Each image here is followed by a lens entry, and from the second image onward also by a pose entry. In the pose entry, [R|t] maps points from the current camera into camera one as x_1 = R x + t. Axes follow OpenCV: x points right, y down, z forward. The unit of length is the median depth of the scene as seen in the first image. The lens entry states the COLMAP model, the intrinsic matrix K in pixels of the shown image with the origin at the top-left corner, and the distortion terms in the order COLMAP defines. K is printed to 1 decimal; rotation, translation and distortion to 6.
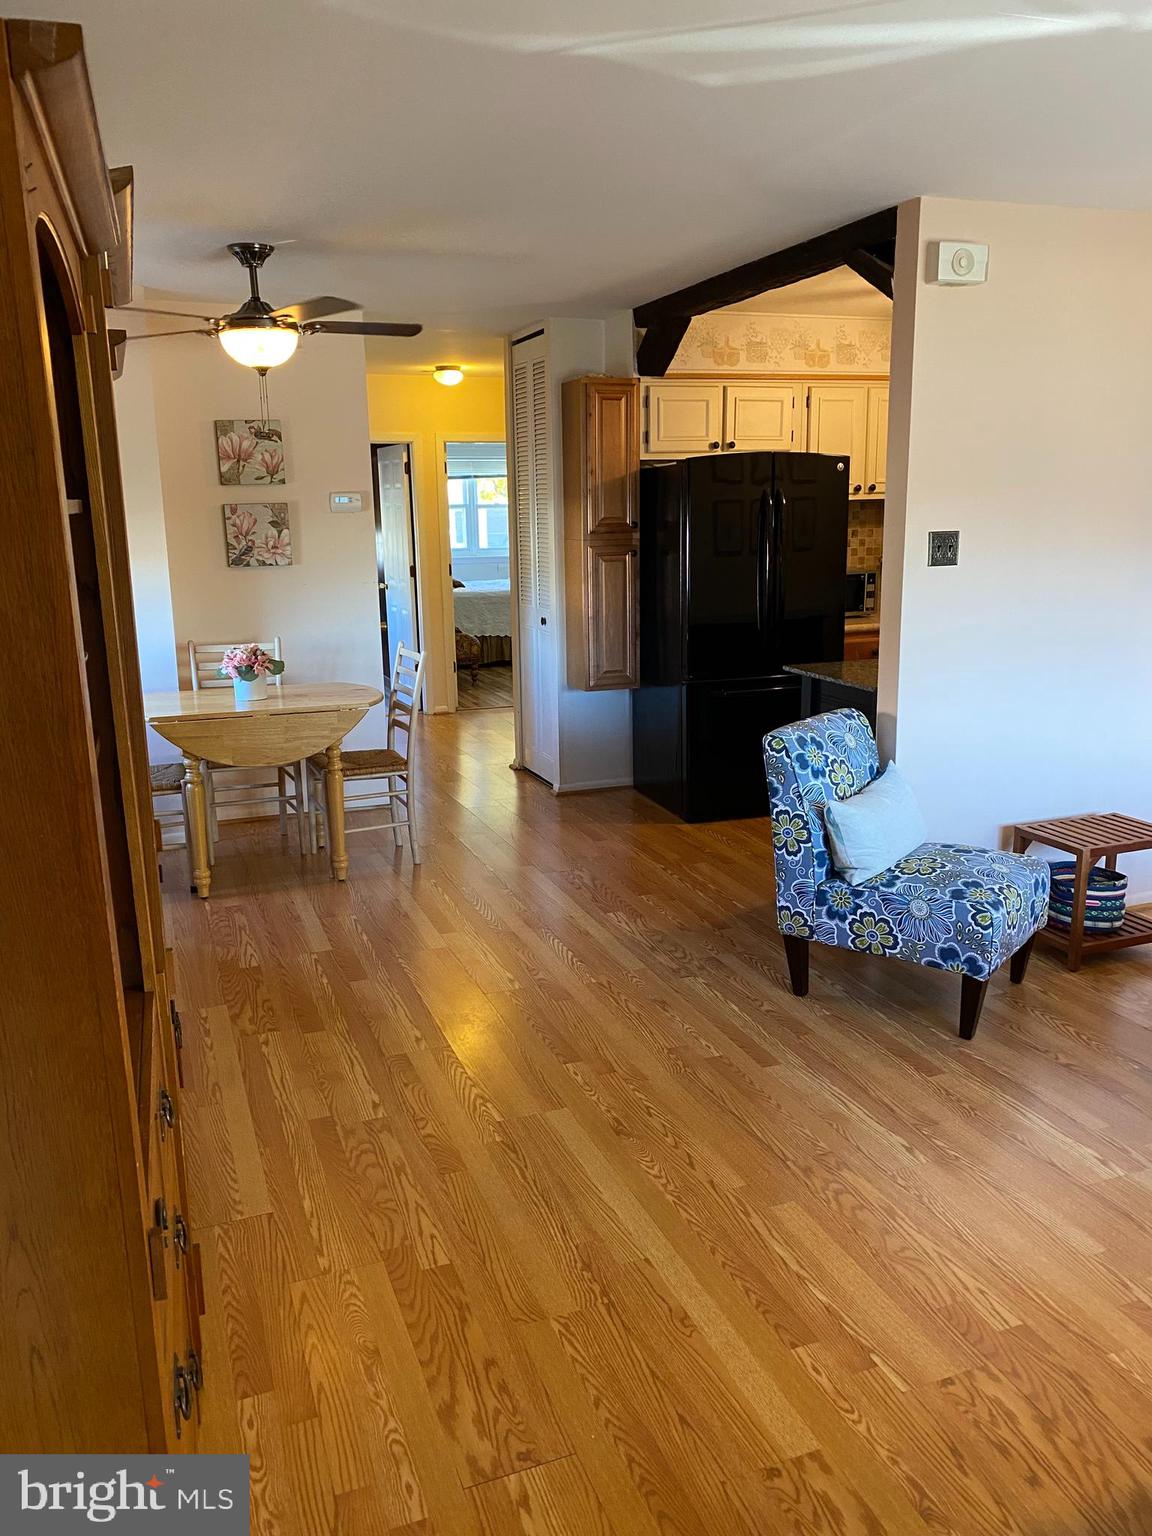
lens RADIAL K [[1169.6, 0, 574.2], [0, 1169.6, 735.1], [0, 0, 1]] dist [0.081857, -0.123388]
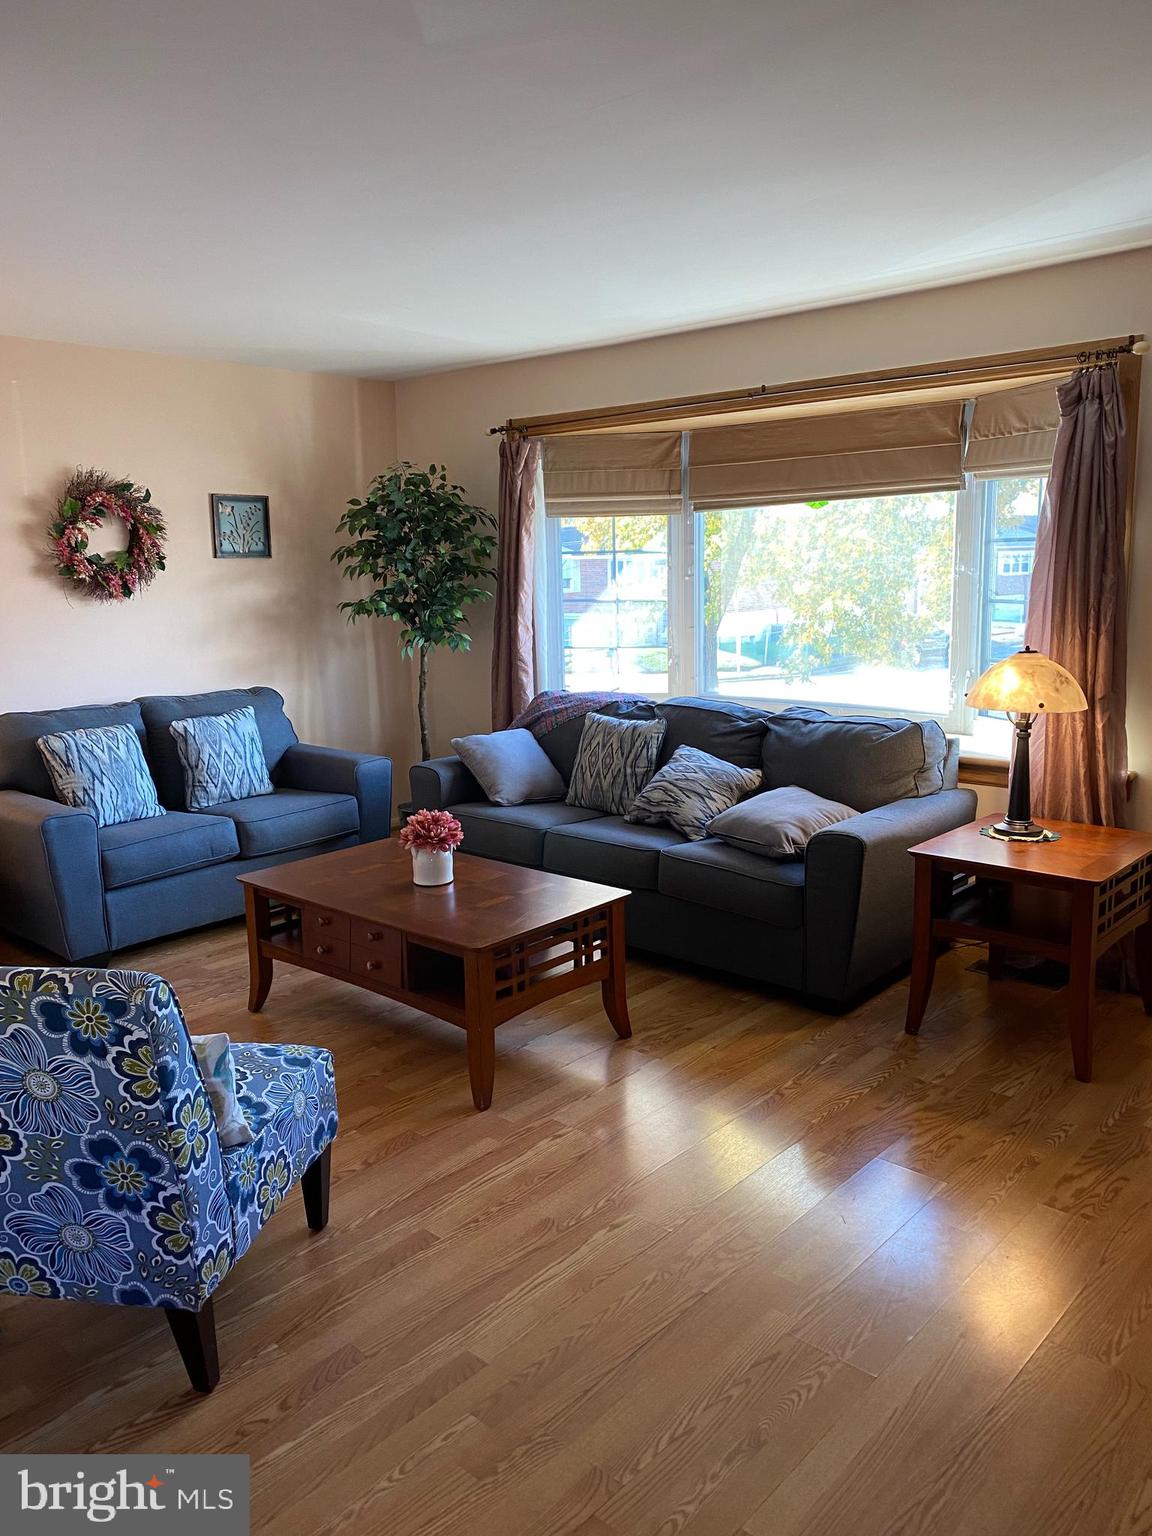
lens RADIAL K [[1156.5, 0, 557.9], [0, 1156.5, 766.1], [0, 0, 1]] dist [0.071695, -0.113618]
pose [[-0.442292, -0.130469, 0.887330, -0.390618], [0.211078, 0.946429, 0.244372, -0.193165], [-0.871679, 0.295380, -0.391059, 1.057830]]
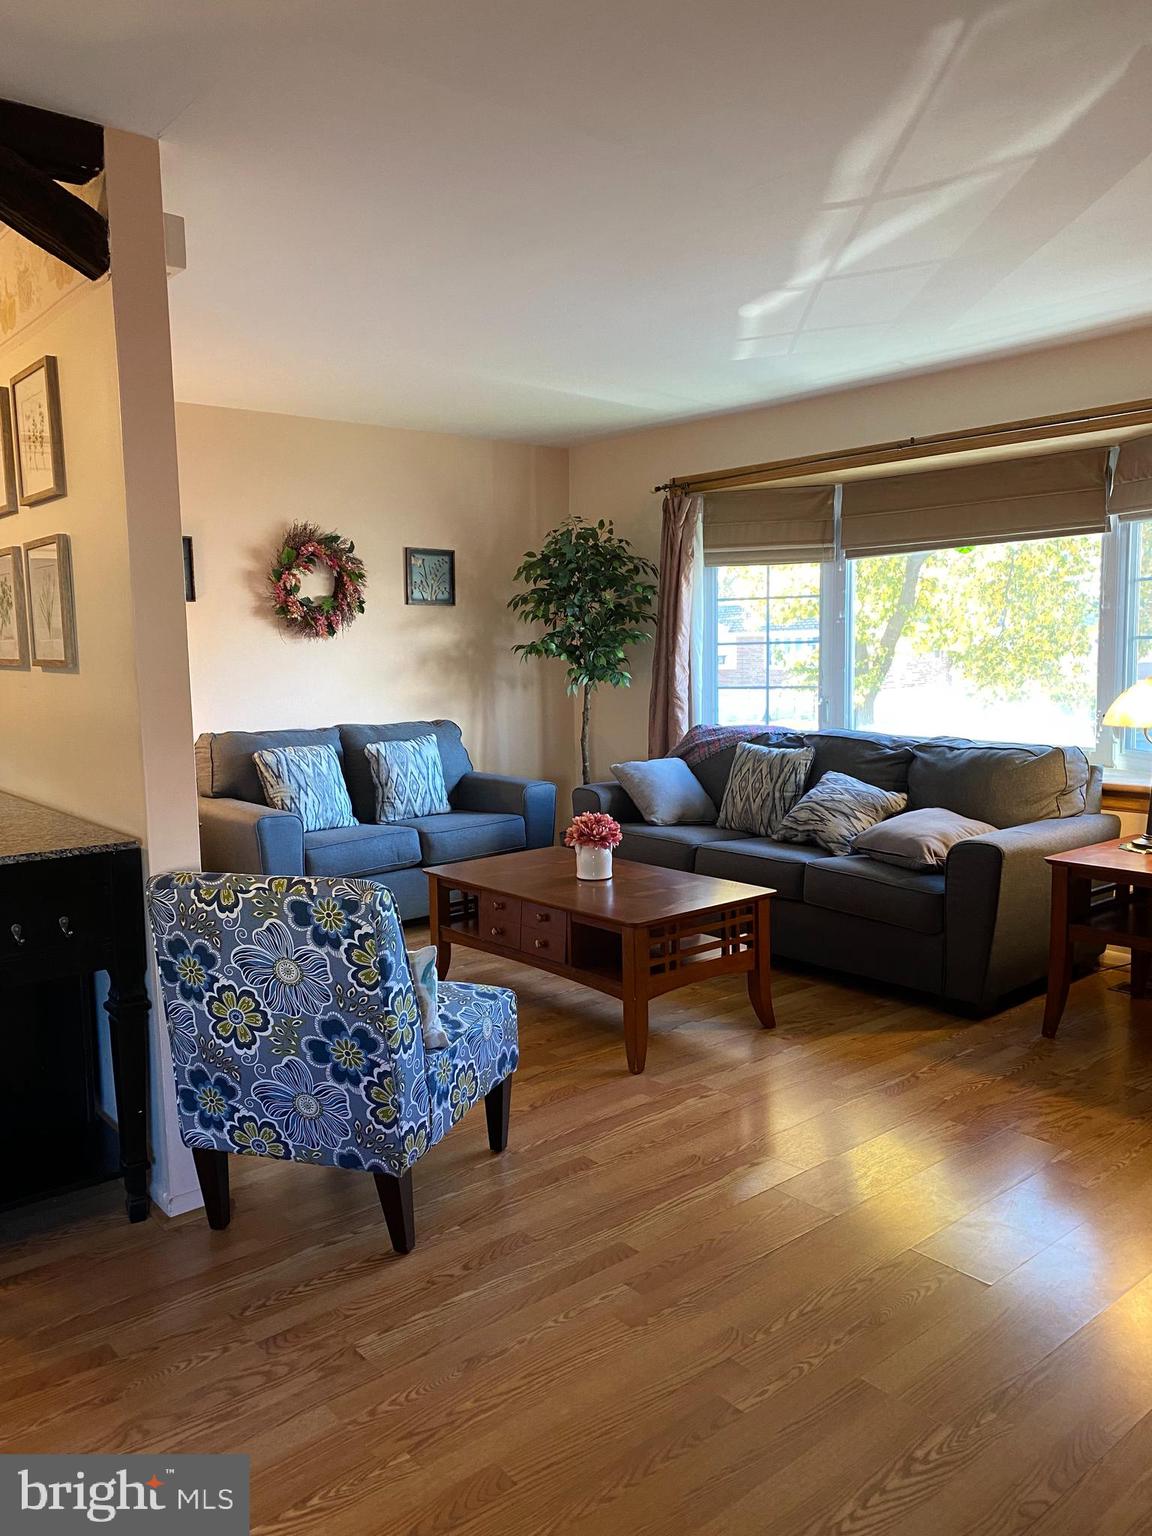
lens RADIAL K [[1133.0, 0, 556.6], [0, 1133.0, 769.7], [0, 0, 1]] dist [0.106893, -0.205223]
pose [[-0.315836, -0.087227, 0.944796, -0.489403], [0.214958, 0.963296, 0.160794, -0.154000], [-0.924143, 0.253876, -0.285493, 1.116343]]
